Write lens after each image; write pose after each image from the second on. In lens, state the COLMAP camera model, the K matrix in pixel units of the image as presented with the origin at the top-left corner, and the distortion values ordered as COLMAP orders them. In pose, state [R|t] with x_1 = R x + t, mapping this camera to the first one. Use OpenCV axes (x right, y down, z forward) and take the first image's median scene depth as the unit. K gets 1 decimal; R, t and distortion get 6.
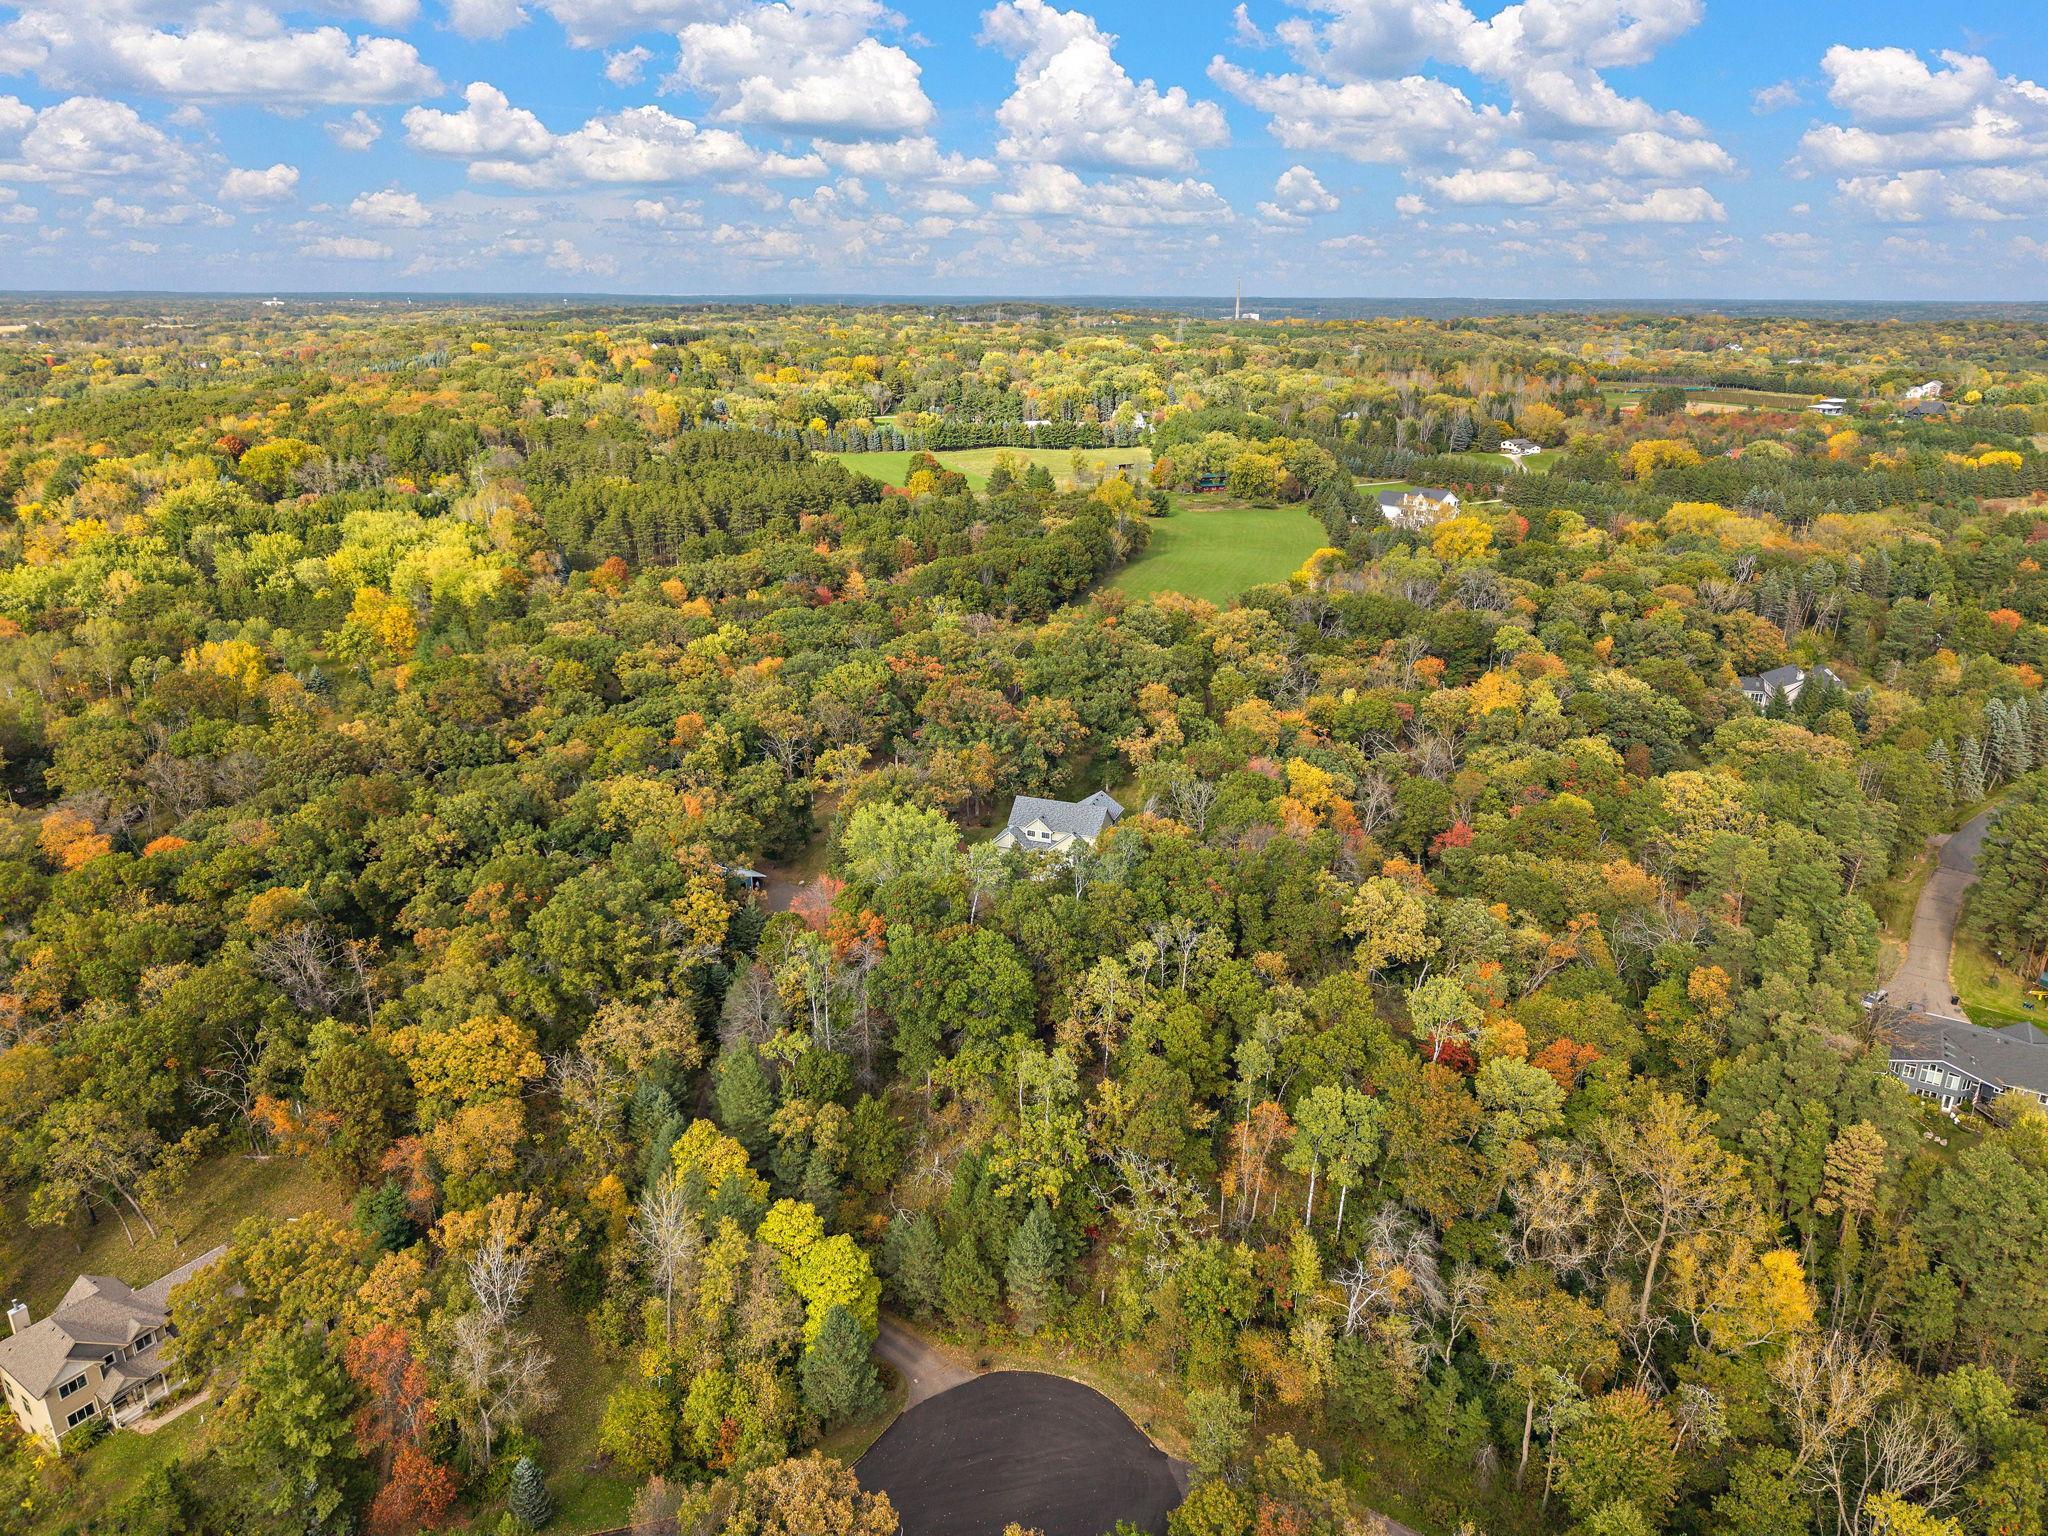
lens RADIAL K [[1382.3, 0, 1029.5], [0, 1382.3, 763.5], [0, 0, 1]] dist [0.002339, -0.008119]
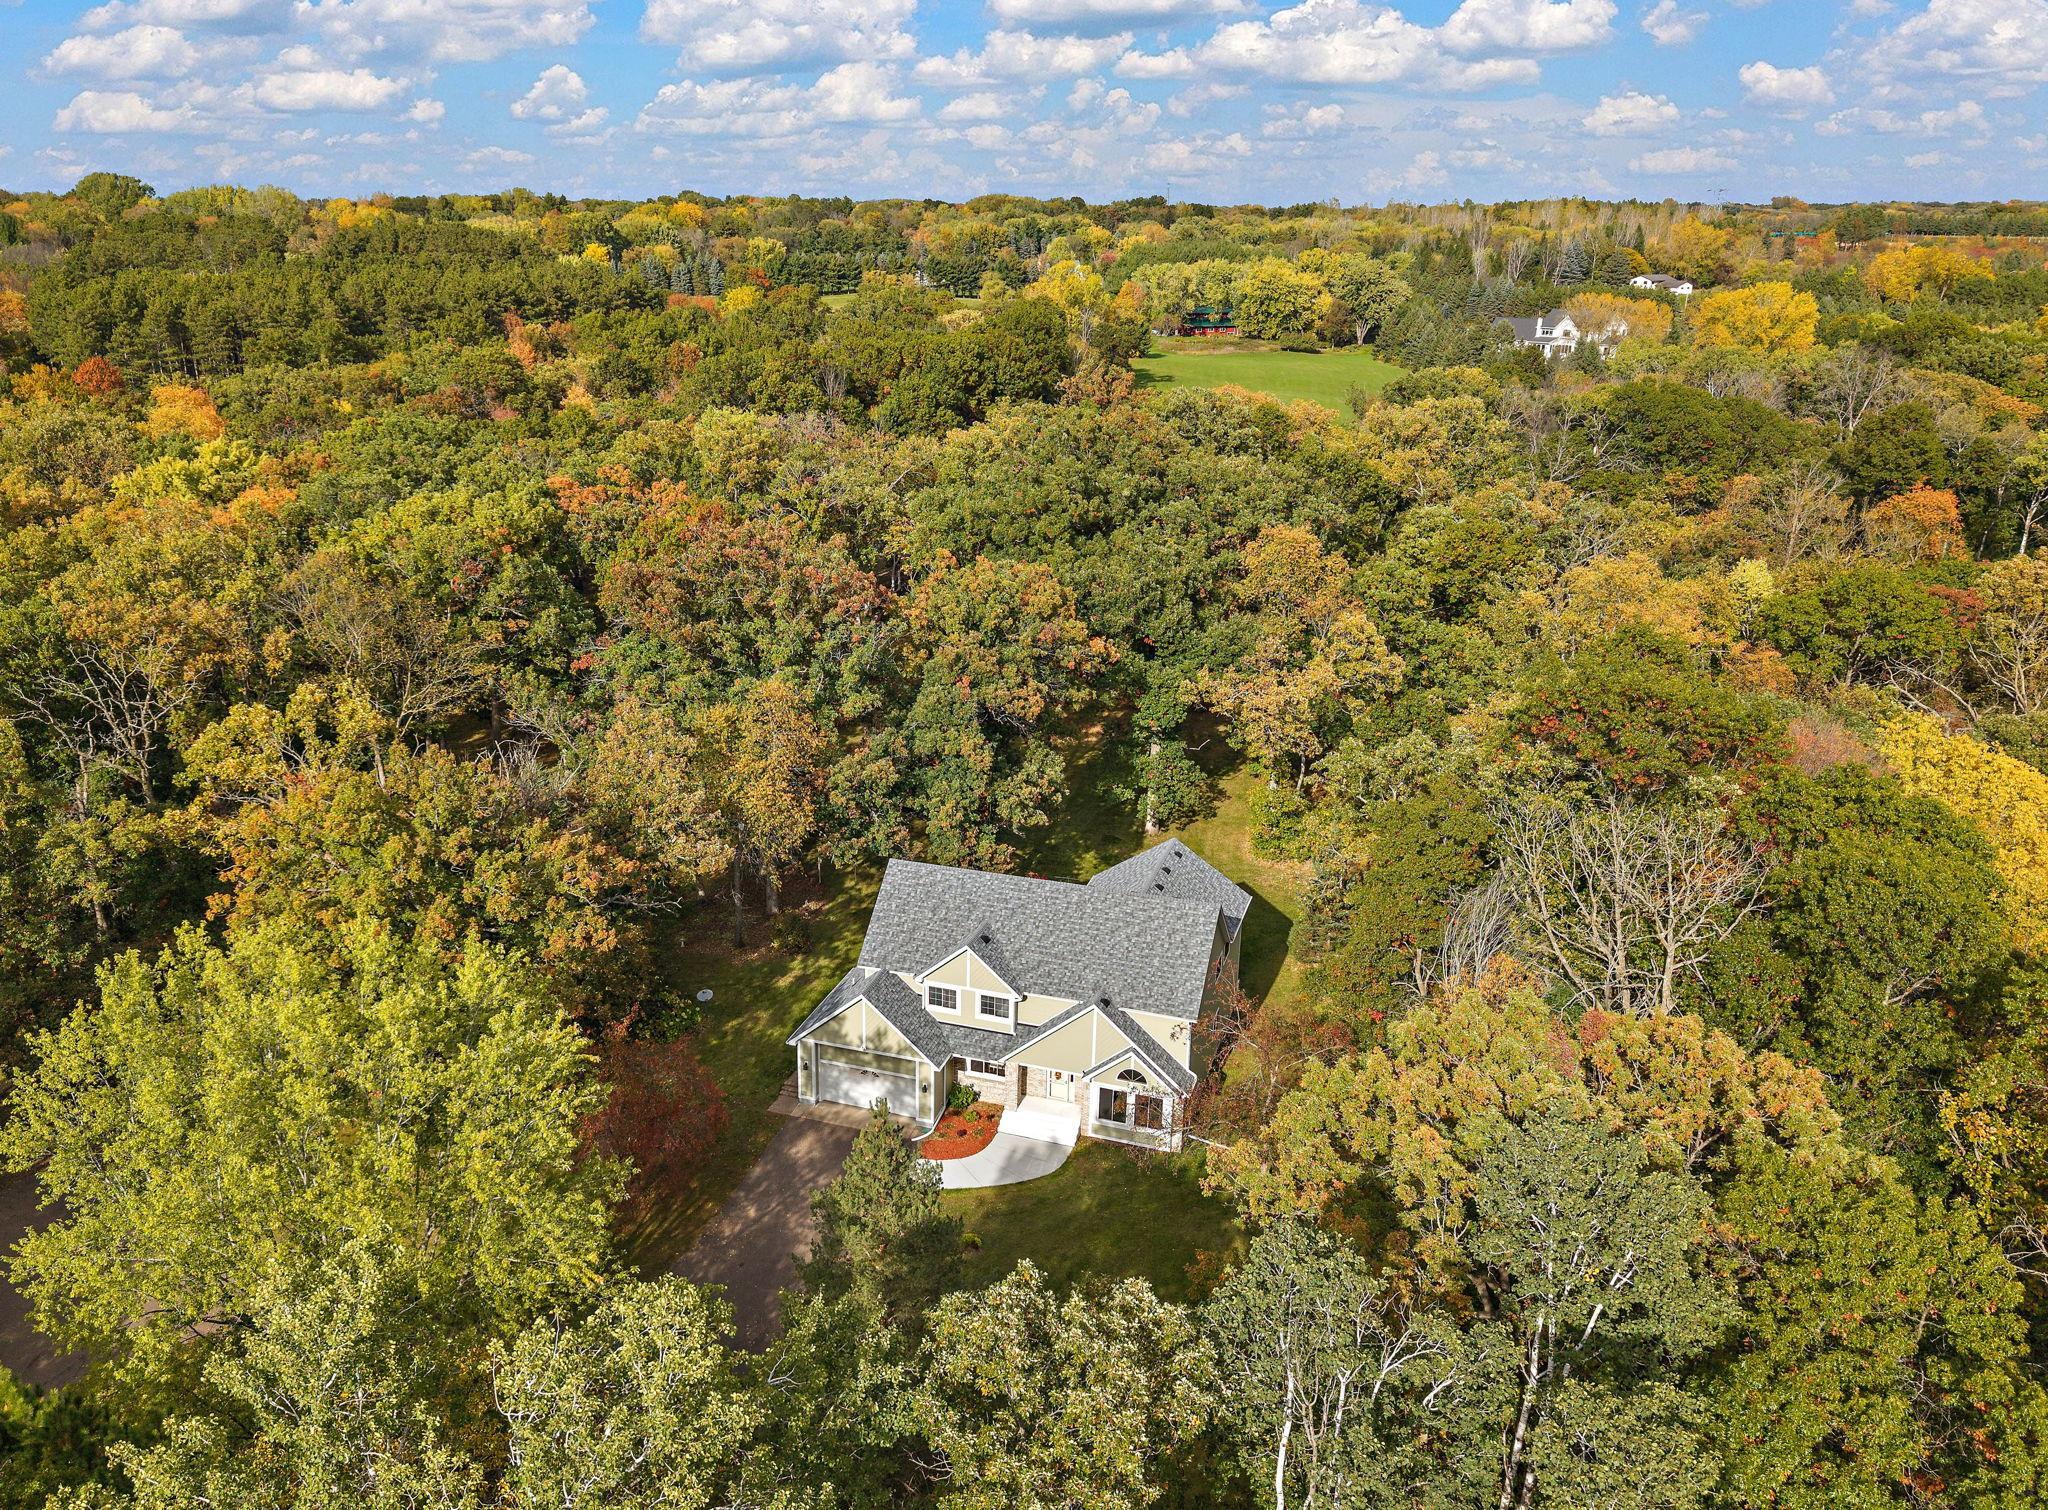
lens RADIAL K [[1424.1, 0, 1024.4], [0, 1424.1, 751.1], [0, 0, 1]] dist [0.004309, -0.001261]
pose [[0.997186, -0.005398, 0.074776, -0.003096], [0.006470, 0.999880, -0.014098, 0.004890], [-0.074691, 0.014542, 0.997101, 0.675300]]
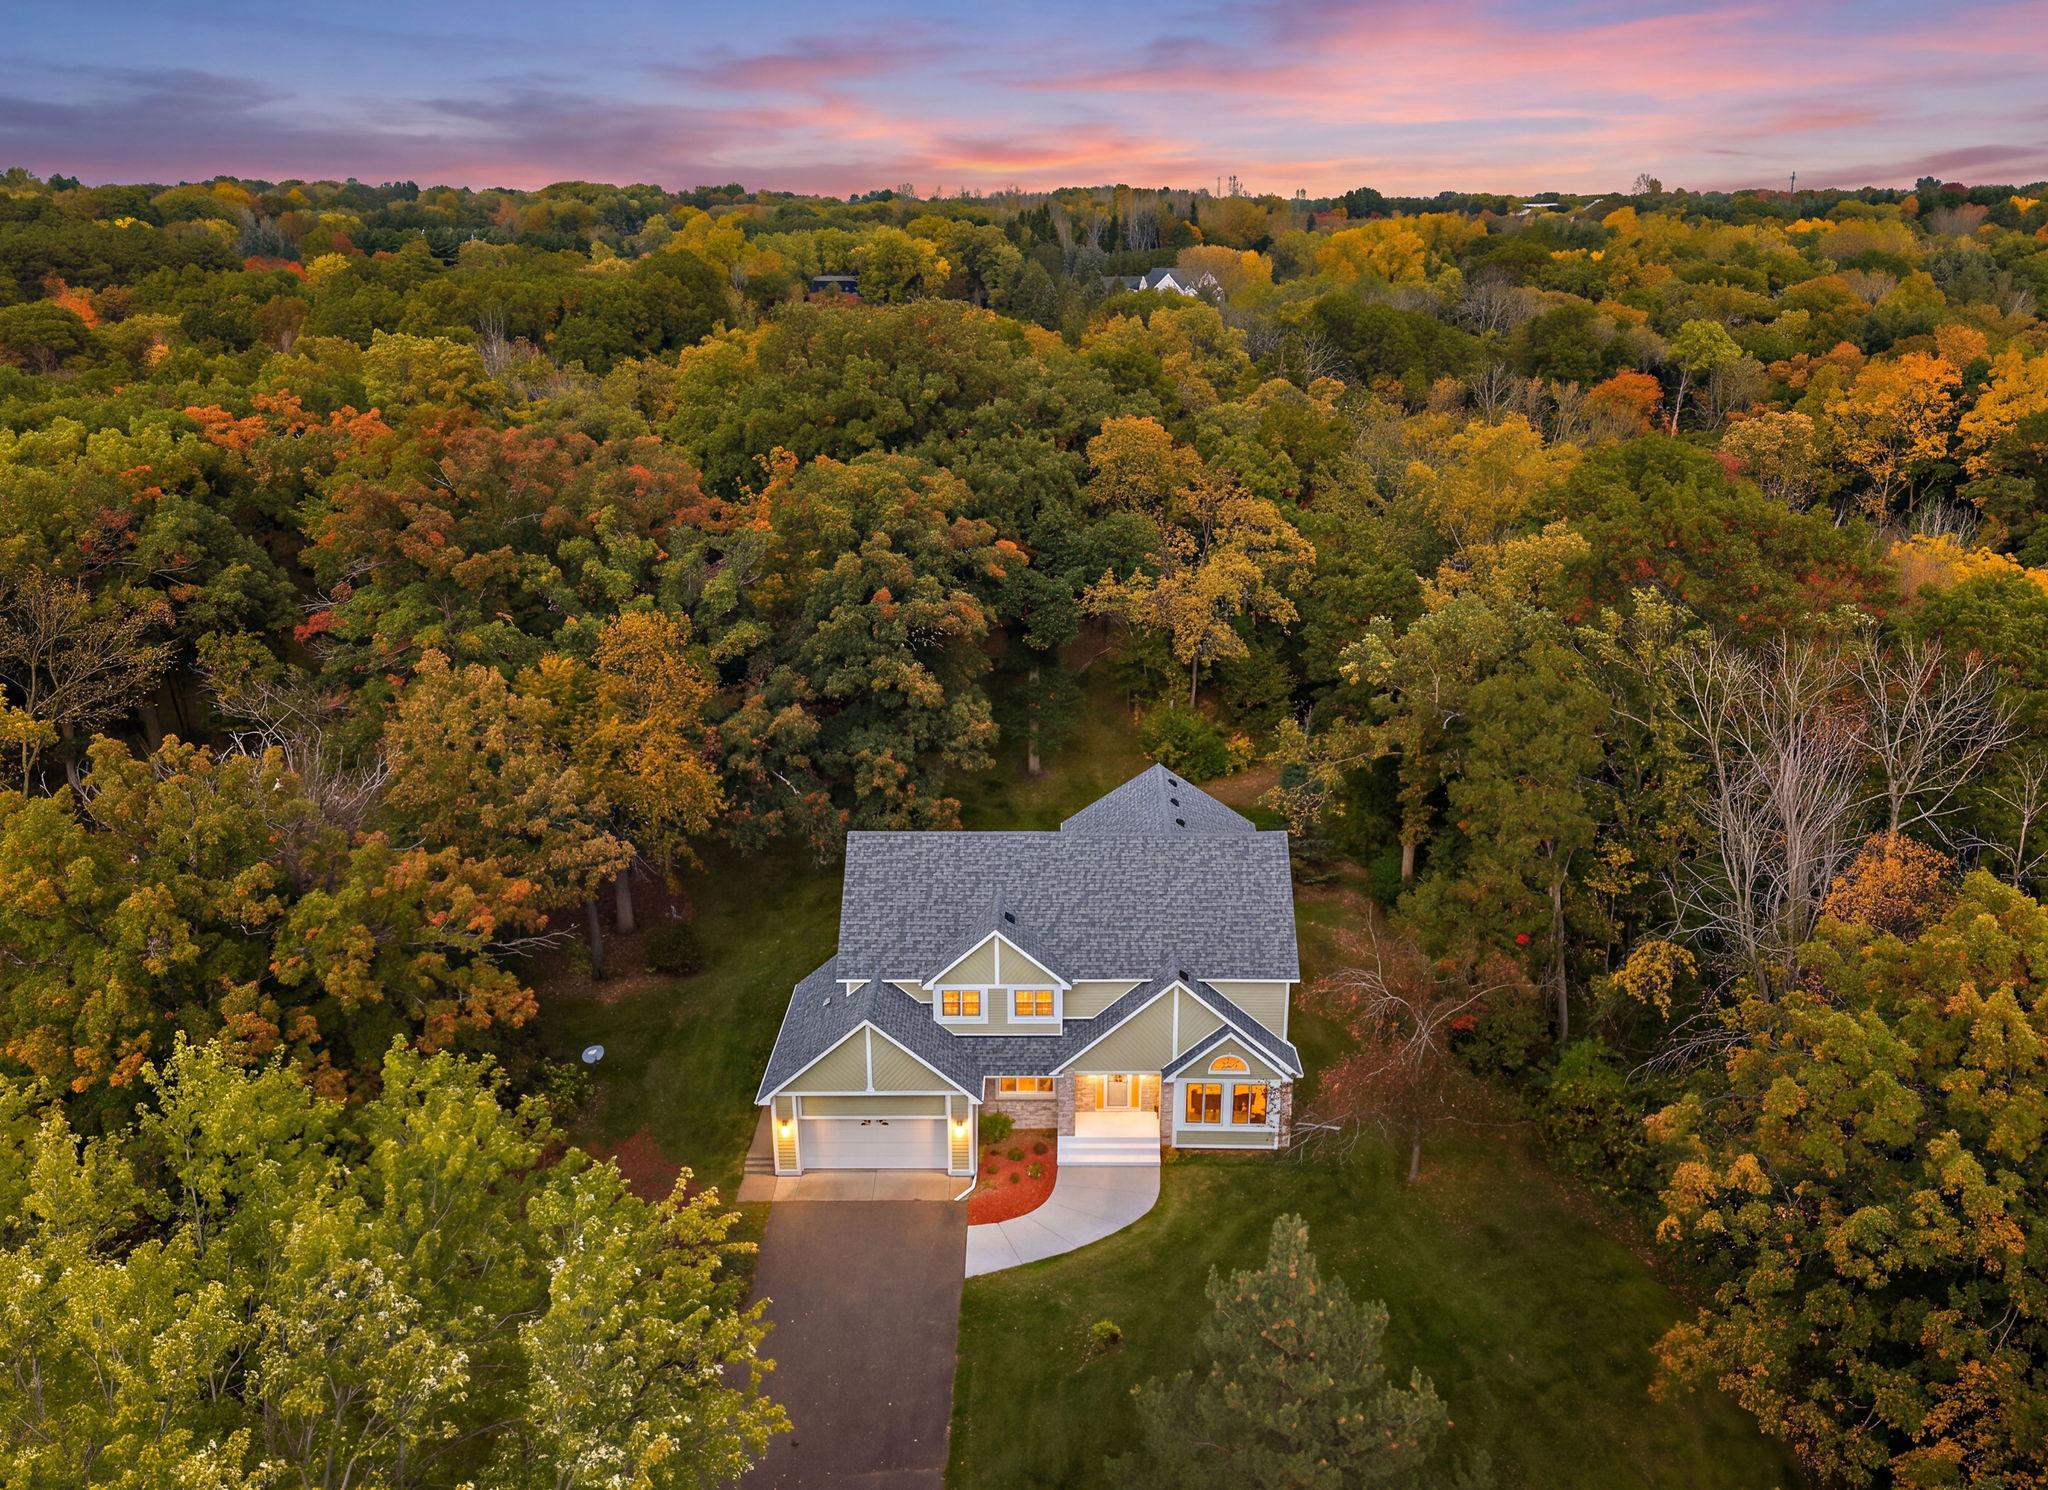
lens RADIAL K [[1319.1, 0, 1034.3], [0, 1319.1, 756.2], [0, 0, 1]] dist [-0.026891, -0.001503]
pose [[0.926108, -0.122156, 0.356933, -0.051655], [0.118217, 0.992442, 0.032922, 0.008082], [-0.358257, 0.011706, 0.933550, 0.768732]]
